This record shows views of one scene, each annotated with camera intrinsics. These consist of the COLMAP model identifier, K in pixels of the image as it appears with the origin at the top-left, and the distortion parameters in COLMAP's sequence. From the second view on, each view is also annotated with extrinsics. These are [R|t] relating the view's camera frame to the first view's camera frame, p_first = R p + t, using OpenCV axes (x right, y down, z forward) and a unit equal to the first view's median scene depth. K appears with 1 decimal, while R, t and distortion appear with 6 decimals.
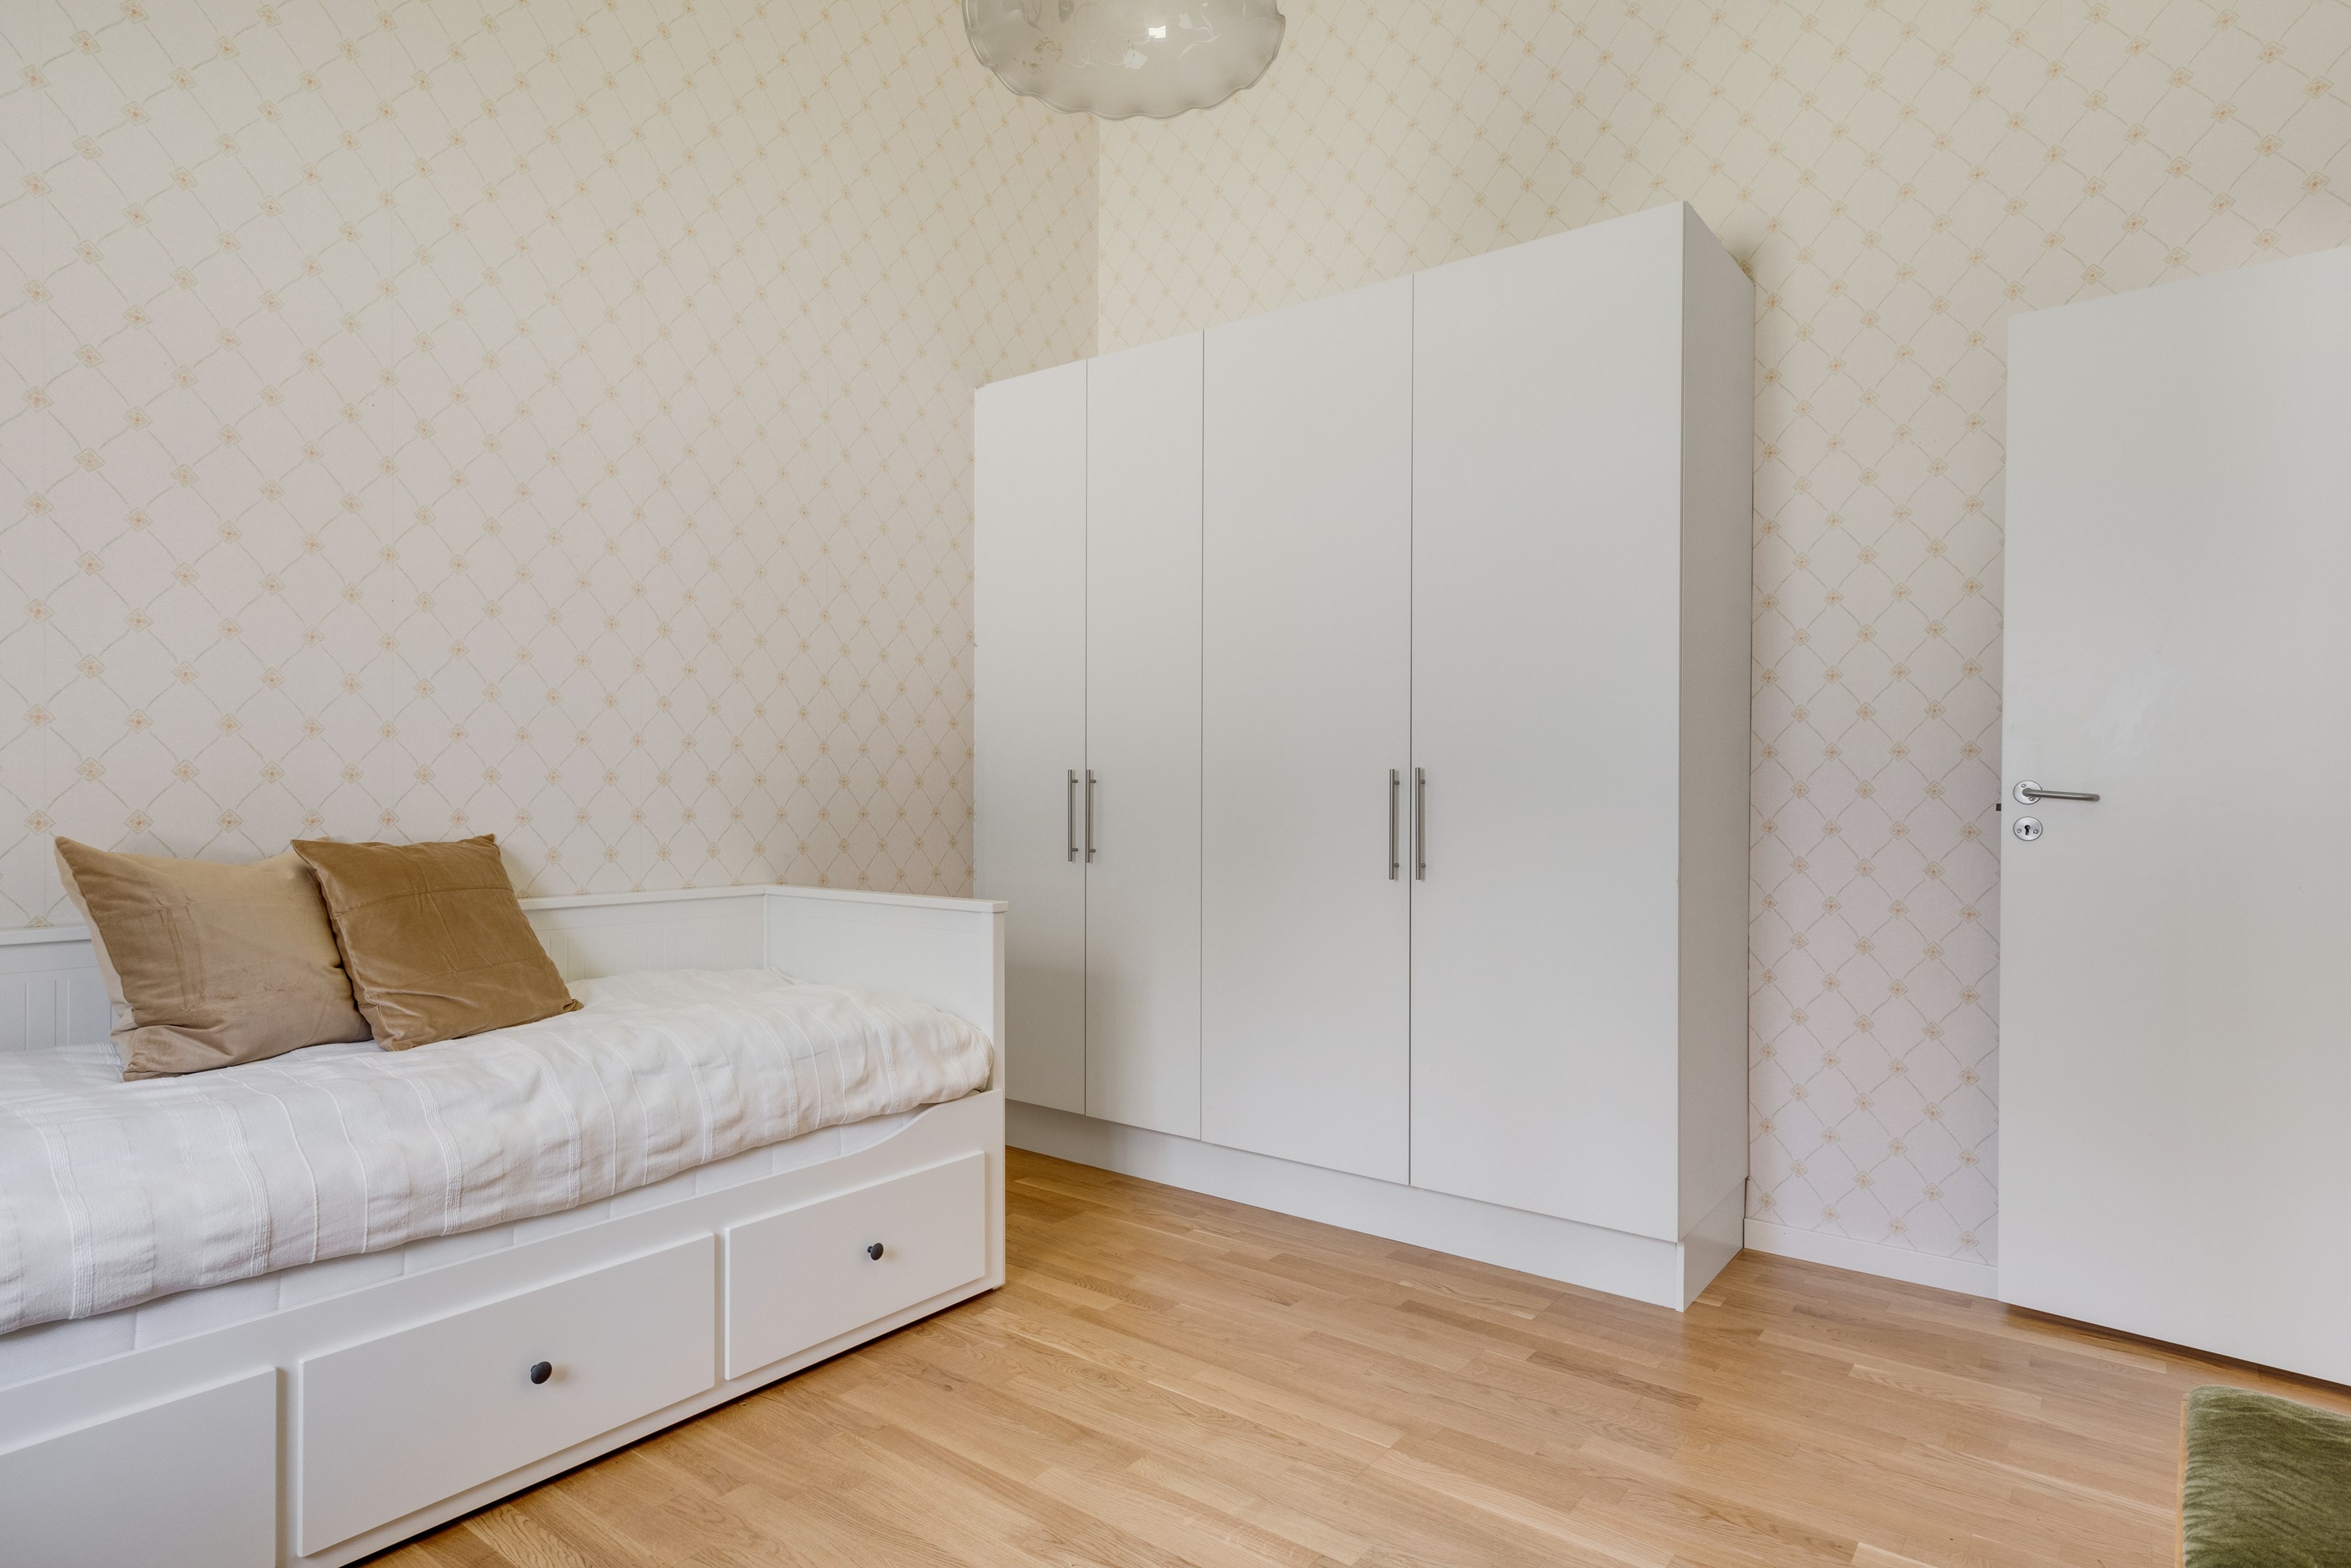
lens RADIAL K [[1277.7, 0, 1175.5], [0, 1277.7, 784.0], [0, 0, 1]] dist [0.014686, -0.000120]
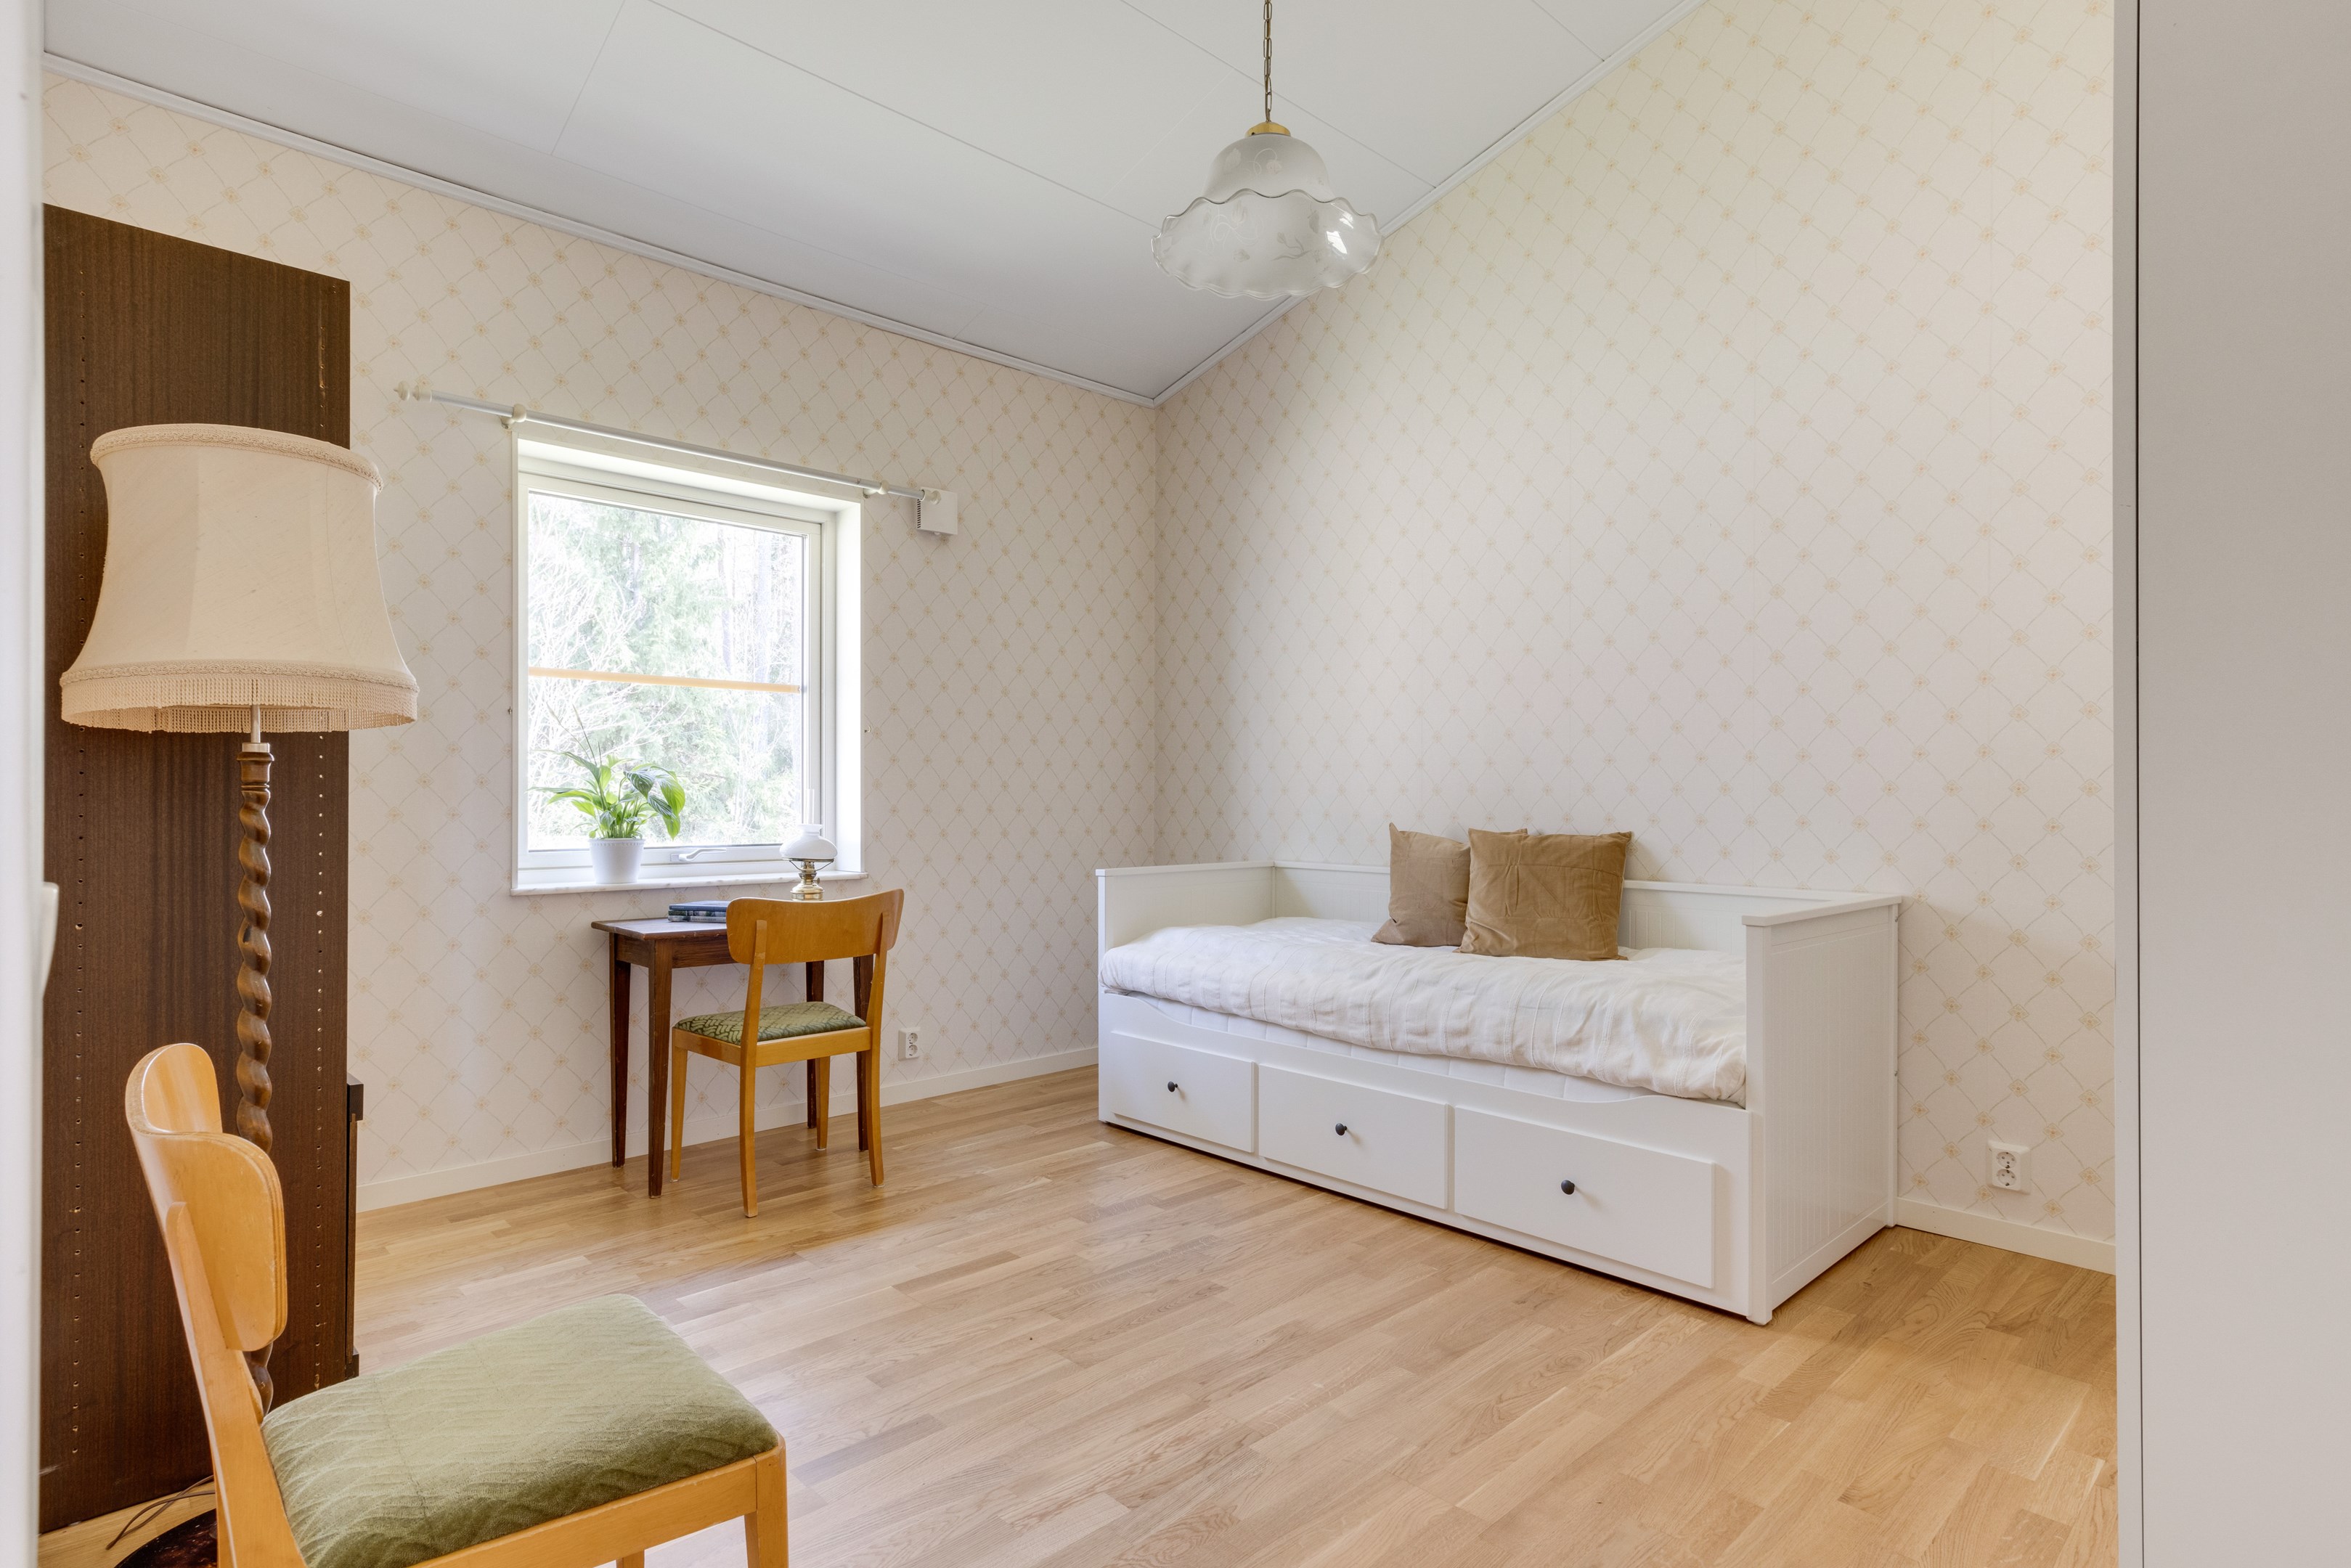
lens RADIAL K [[1187.9, 0, 1175.5], [0, 1187.9, 784.0], [0, 0, 1]] dist [-0.000939, -0.000197]
pose [[-0.154770, -0.018832, -0.987771, 0.985925], [0.004205, 0.999797, -0.019720, 0.013591], [0.987942, -0.007206, -0.154659, 0.879258]]
